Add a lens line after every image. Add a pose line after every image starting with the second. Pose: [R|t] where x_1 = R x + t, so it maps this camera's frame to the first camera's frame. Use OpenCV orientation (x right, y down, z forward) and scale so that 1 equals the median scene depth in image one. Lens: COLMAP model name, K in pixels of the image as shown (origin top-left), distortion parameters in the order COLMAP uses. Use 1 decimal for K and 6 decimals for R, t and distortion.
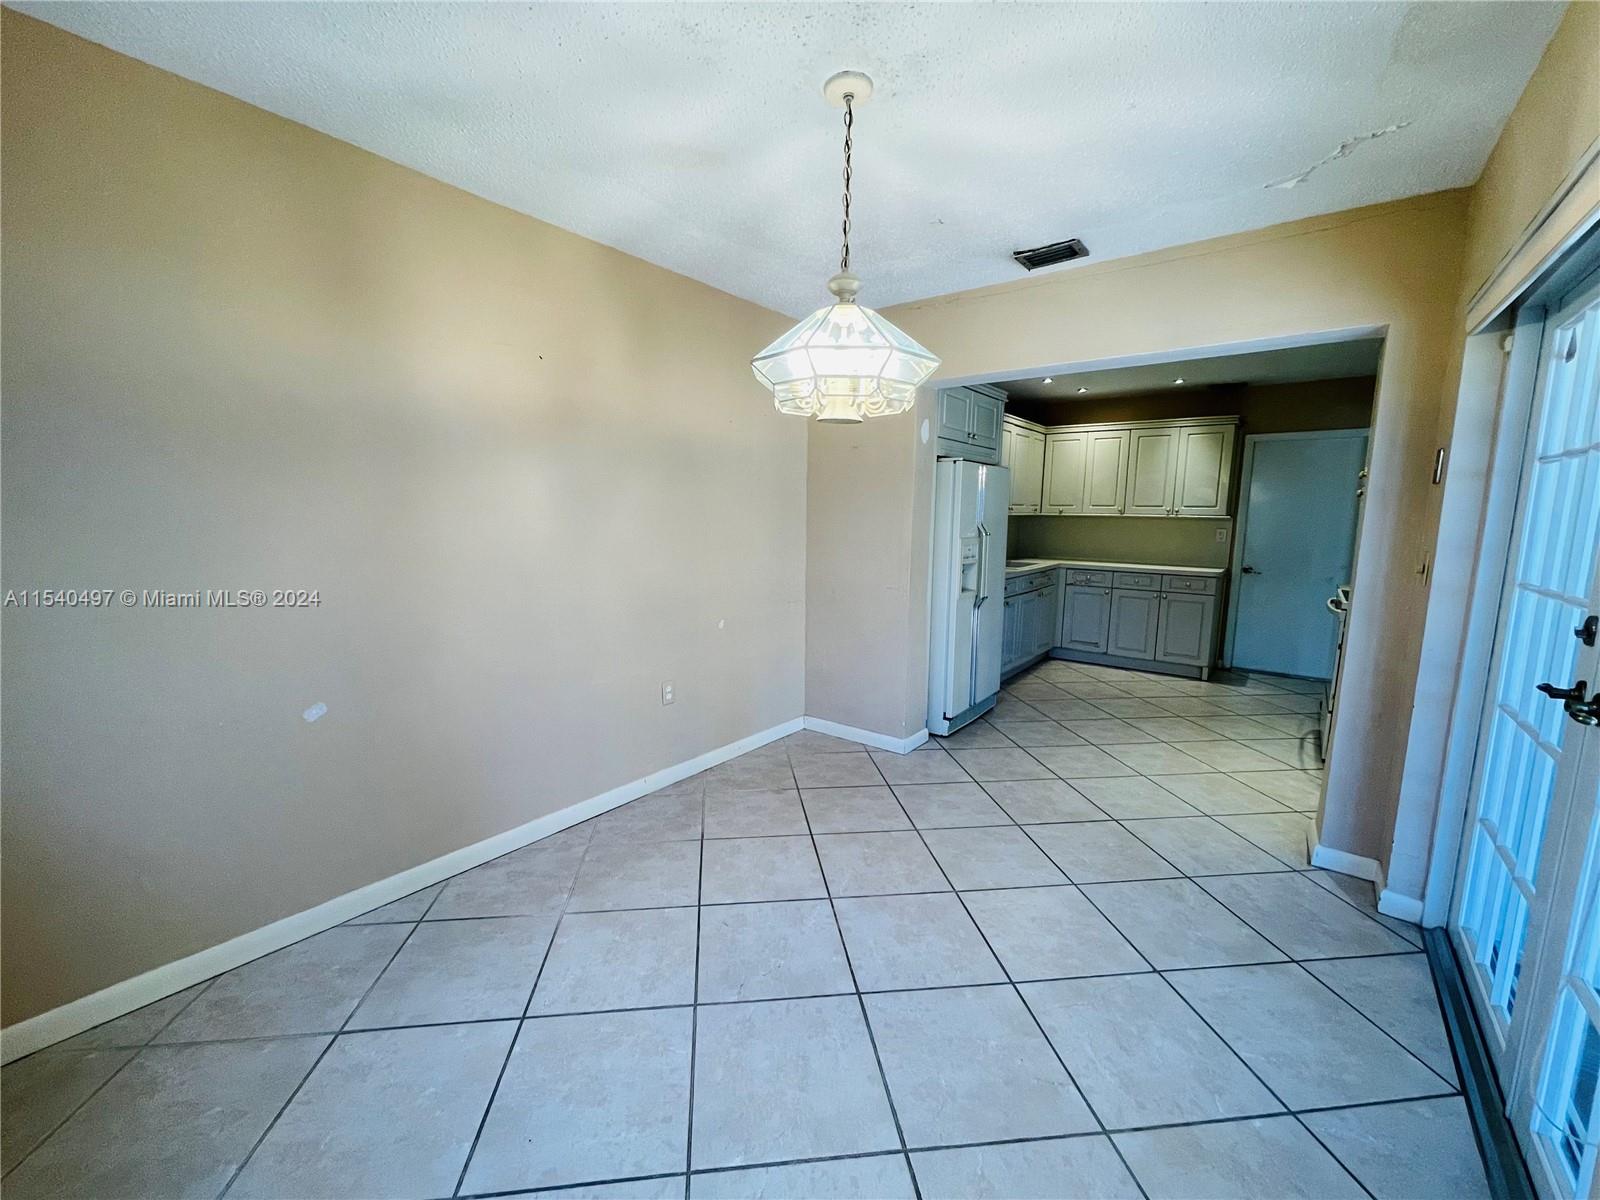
lens RADIAL K [[645.1, 0, 802.6], [0, 645.1, 596.0], [0, 0, 1]] dist [-0.000836, 0.000587]
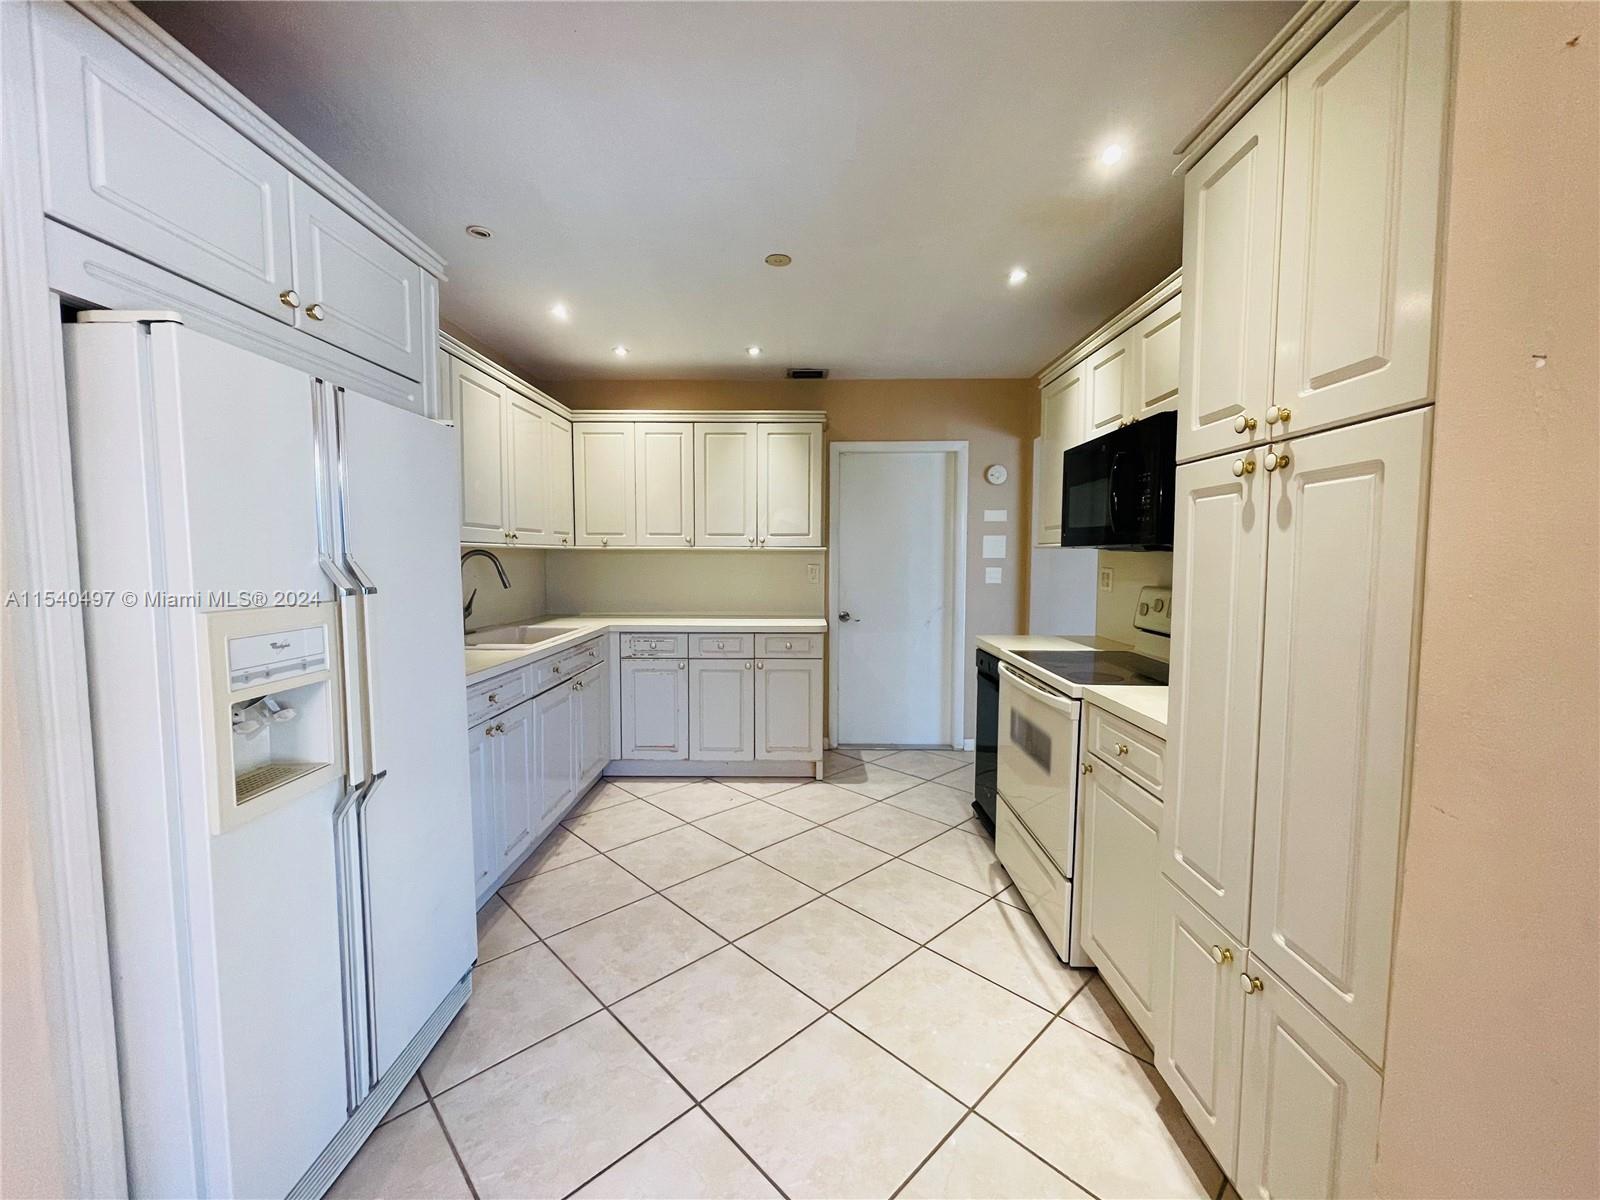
lens RADIAL K [[645.1, 0, 791.7], [0, 645.1, 603.8], [0, 0, 1]] dist [-0.000836, 0.000587]
pose [[0.807448, -0.055043, 0.587365, 0.188089], [0.086204, 0.995960, -0.025171, -0.042697], [-0.583606, 0.070957, 0.808931, 0.417012]]
